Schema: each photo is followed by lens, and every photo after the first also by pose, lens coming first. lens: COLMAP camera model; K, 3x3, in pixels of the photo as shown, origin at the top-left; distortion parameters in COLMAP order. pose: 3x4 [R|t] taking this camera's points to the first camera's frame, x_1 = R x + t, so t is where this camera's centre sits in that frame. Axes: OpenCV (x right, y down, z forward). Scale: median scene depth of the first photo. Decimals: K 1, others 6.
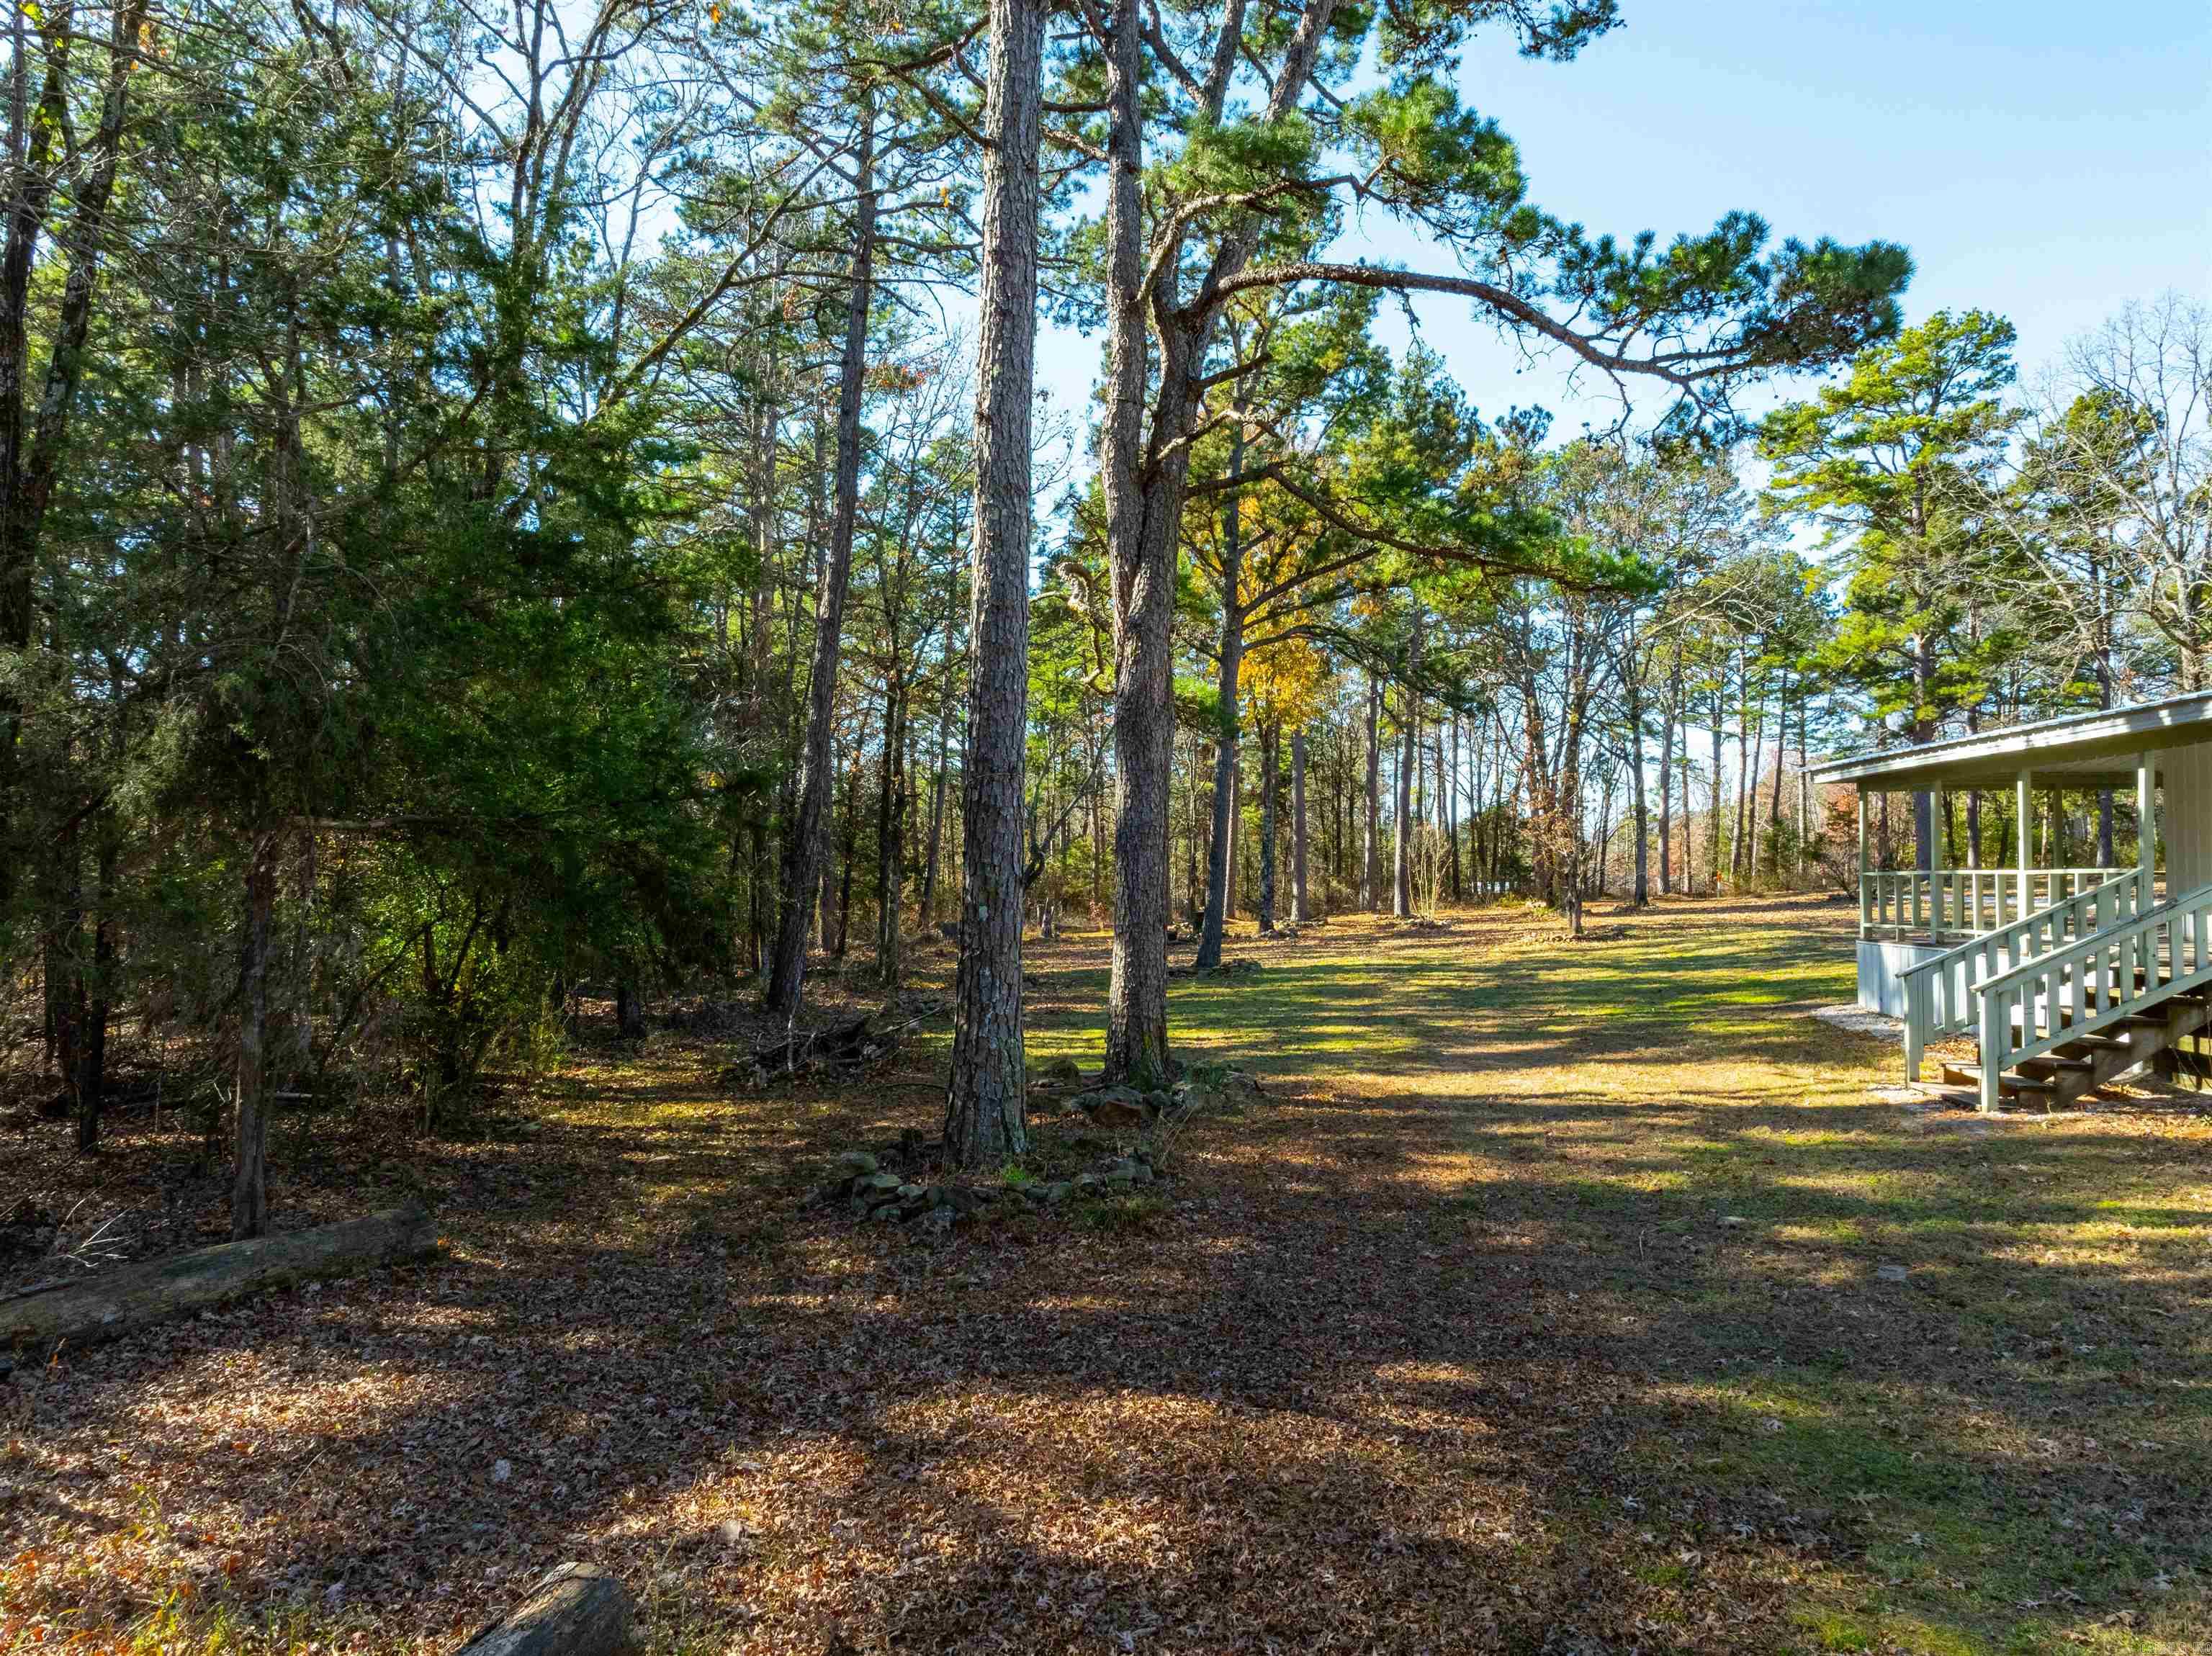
lens RADIAL K [[1583.4, 0, 1106.0], [0, 1583.4, 828.0], [0, 0, 1]] dist [0.037294, -0.041278]
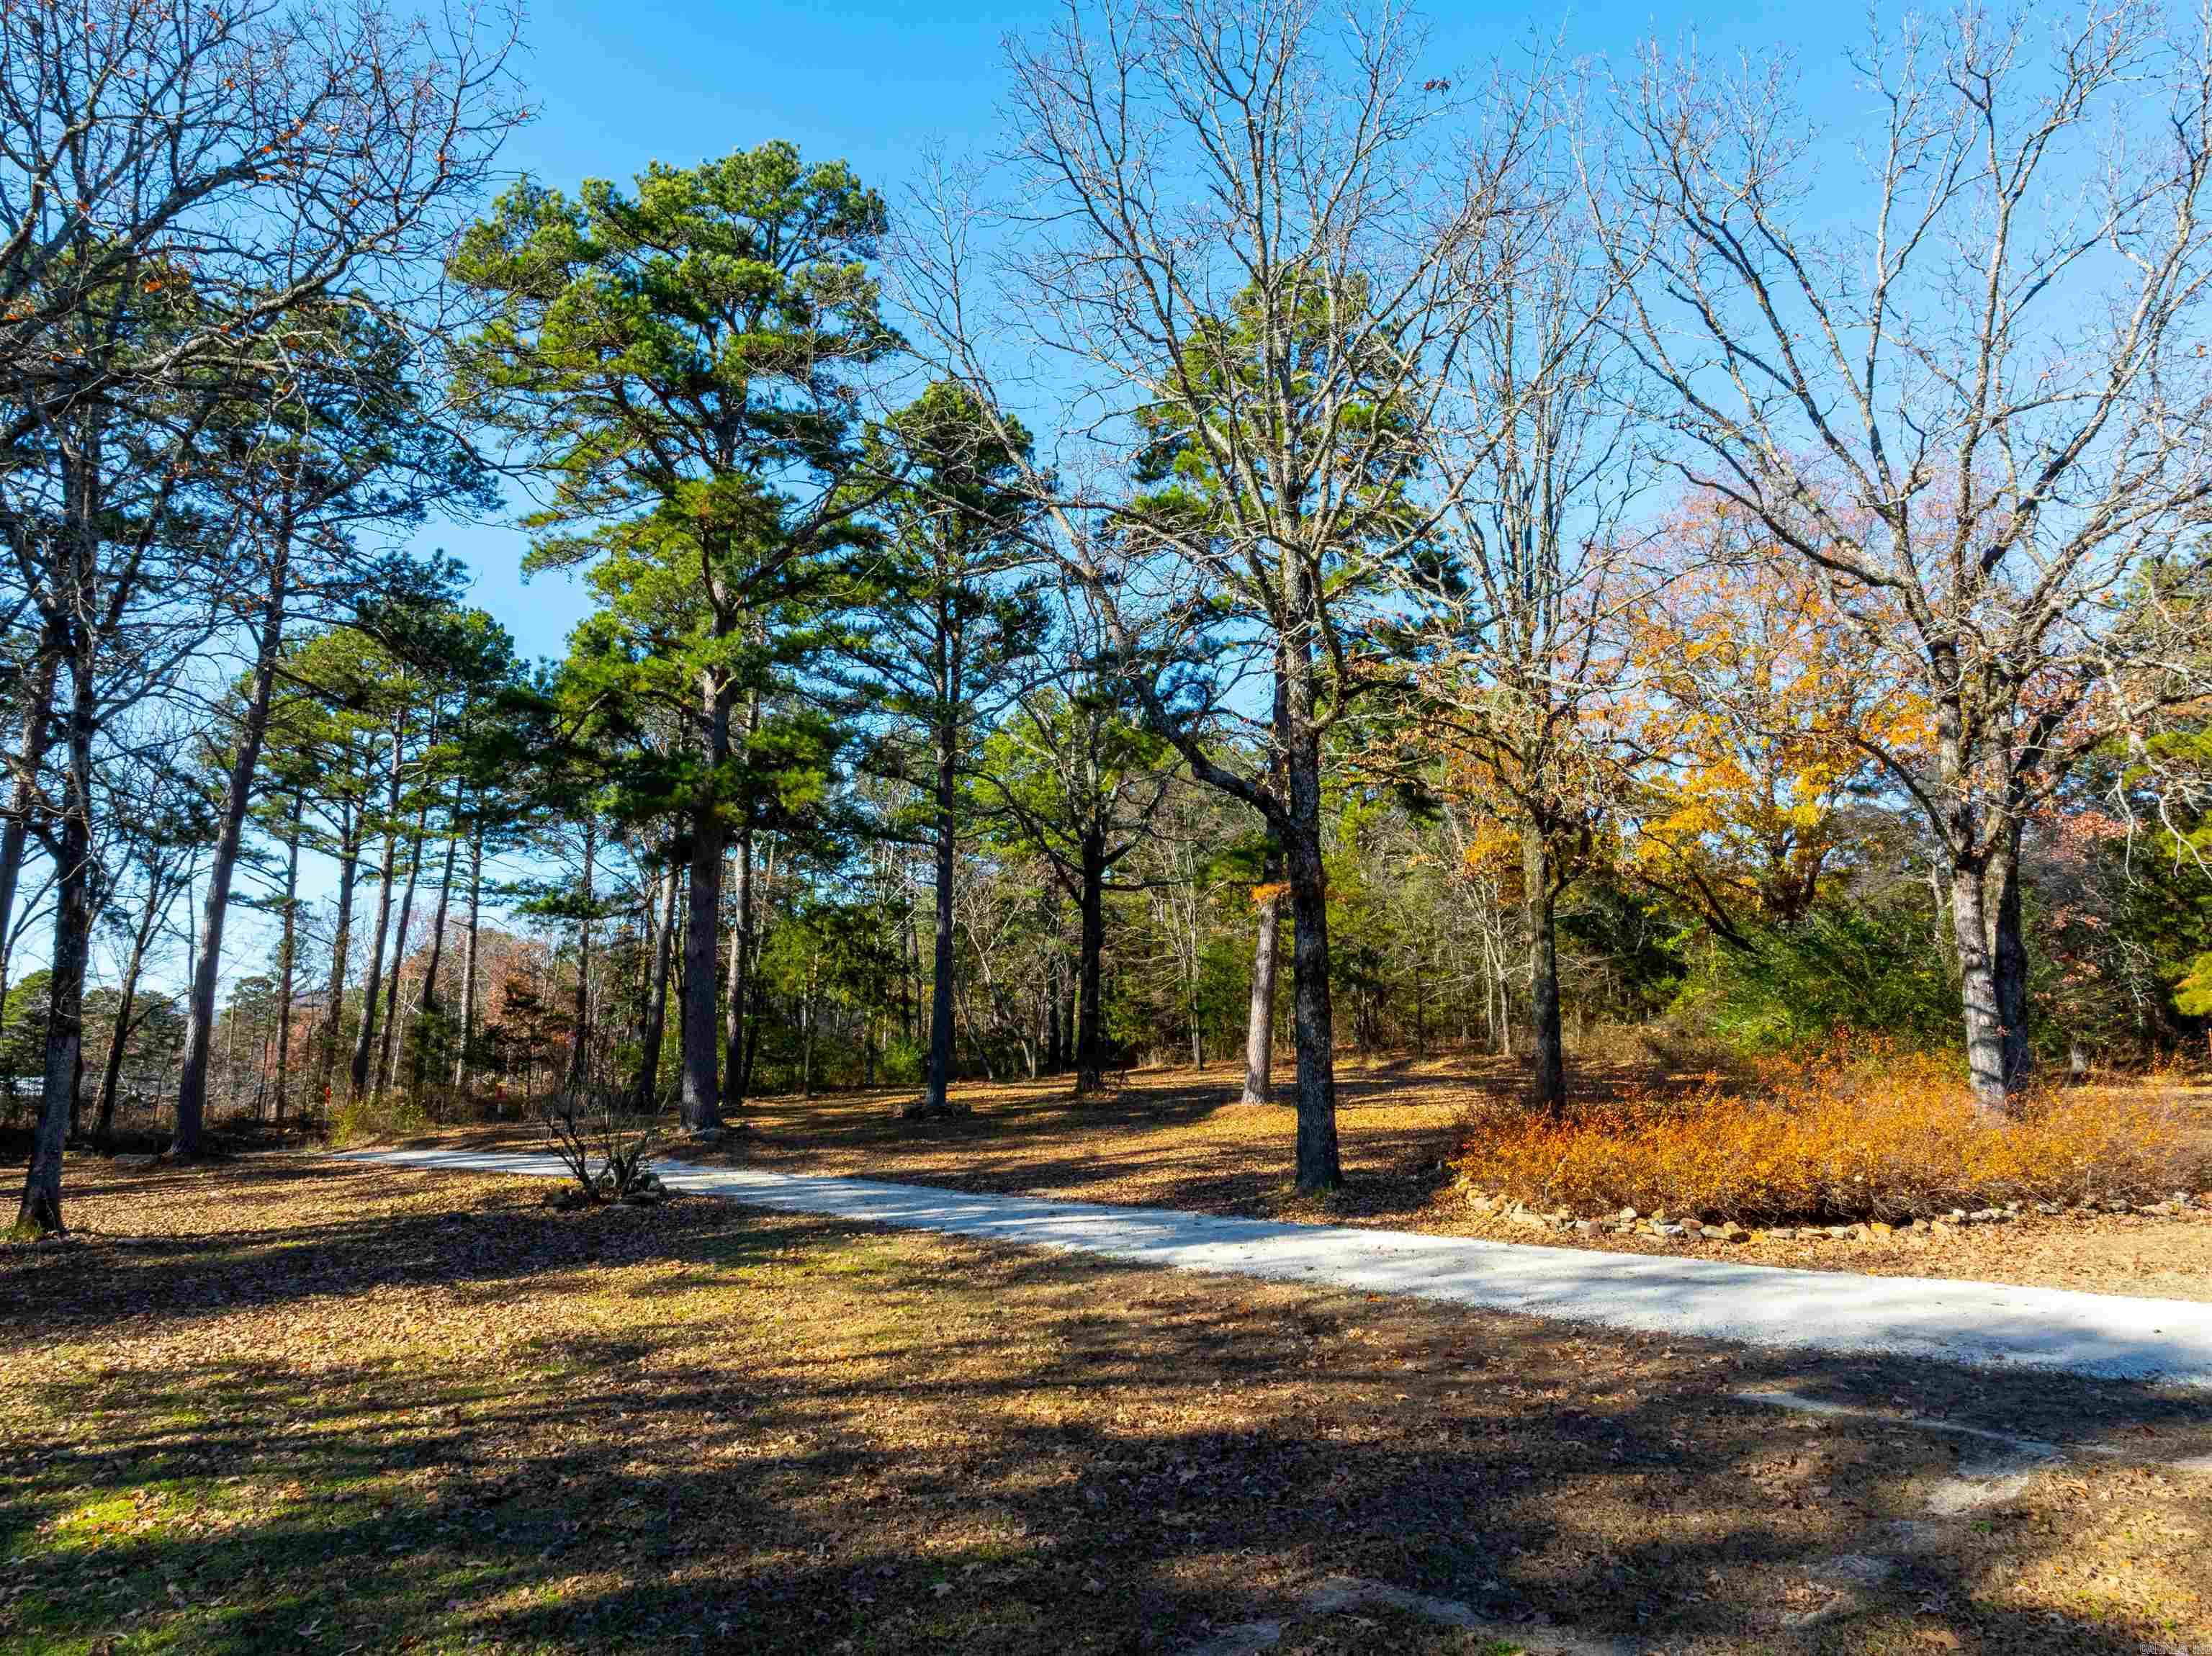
lens RADIAL K [[1567.9, 0, 1106.0], [0, 1567.9, 828.0], [0, 0, 1]] dist [-0.044085, 0.066436]
pose [[0.689864, 0.108329, 0.715788, 0.145394], [-0.025441, 0.991758, -0.125576, -0.003453], [-0.723491, 0.068420, 0.686934, 0.351667]]
